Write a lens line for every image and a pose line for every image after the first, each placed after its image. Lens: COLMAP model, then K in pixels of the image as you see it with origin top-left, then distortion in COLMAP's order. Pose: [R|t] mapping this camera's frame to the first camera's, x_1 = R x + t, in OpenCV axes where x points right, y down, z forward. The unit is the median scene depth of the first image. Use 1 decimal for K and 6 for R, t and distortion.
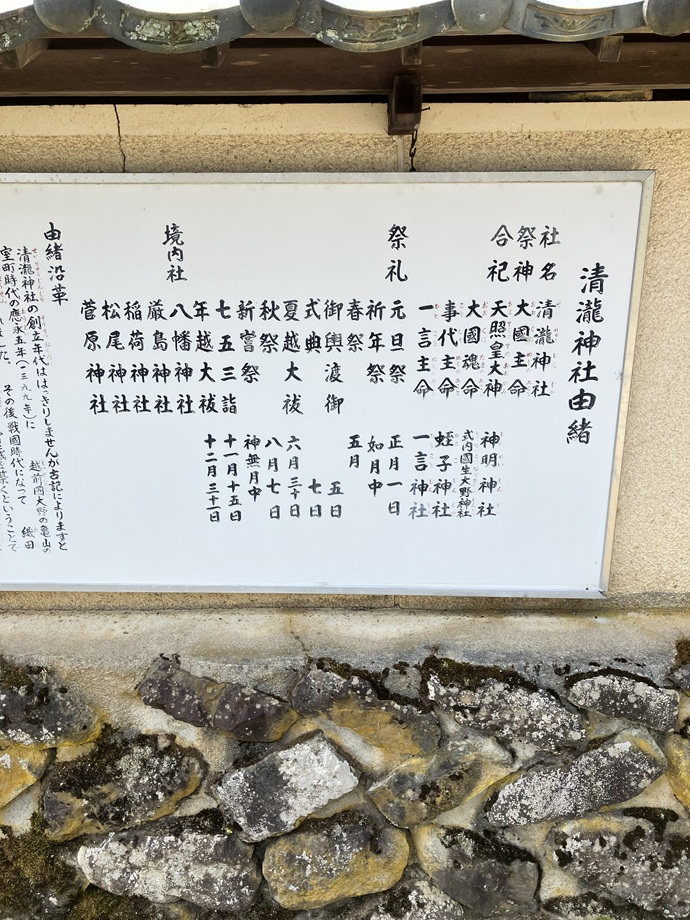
lens RADIAL K [[748.4, 0, 345.0], [0, 748.4, 459.6], [0, 0, 1]] dist [-0.005597, -0.001239]
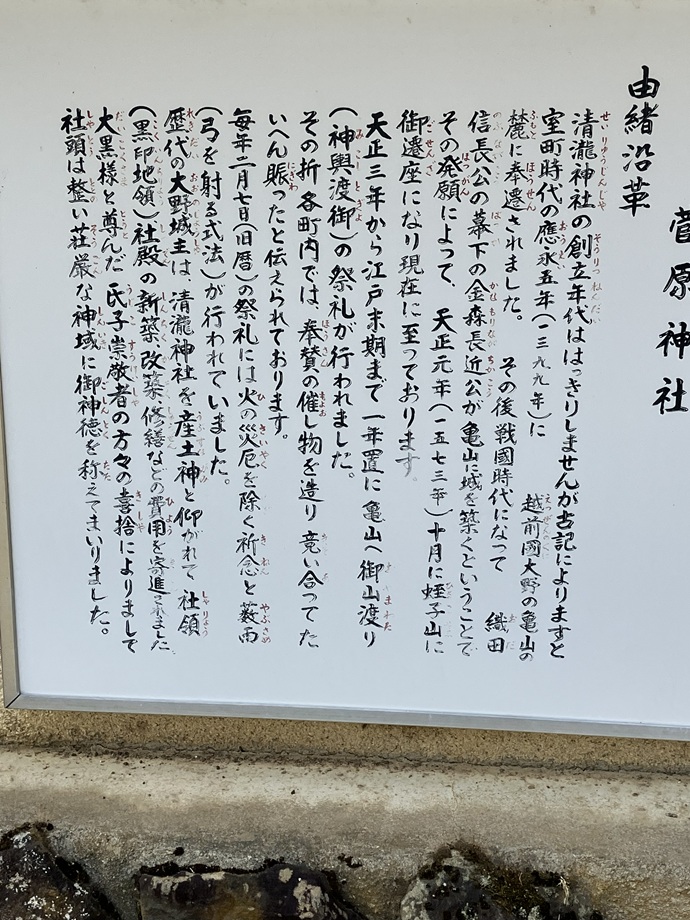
lens RADIAL K [[1362.6, 0, 345.0], [0, 1362.6, 460.3], [0, 0, 1]] dist [0.084402, 0.000000]
pose [[0.997952, 0.030154, -0.056414, -0.518808], [-0.031389, 0.999284, -0.021125, 0.002269], [0.055736, 0.022853, 0.998184, -0.019827]]
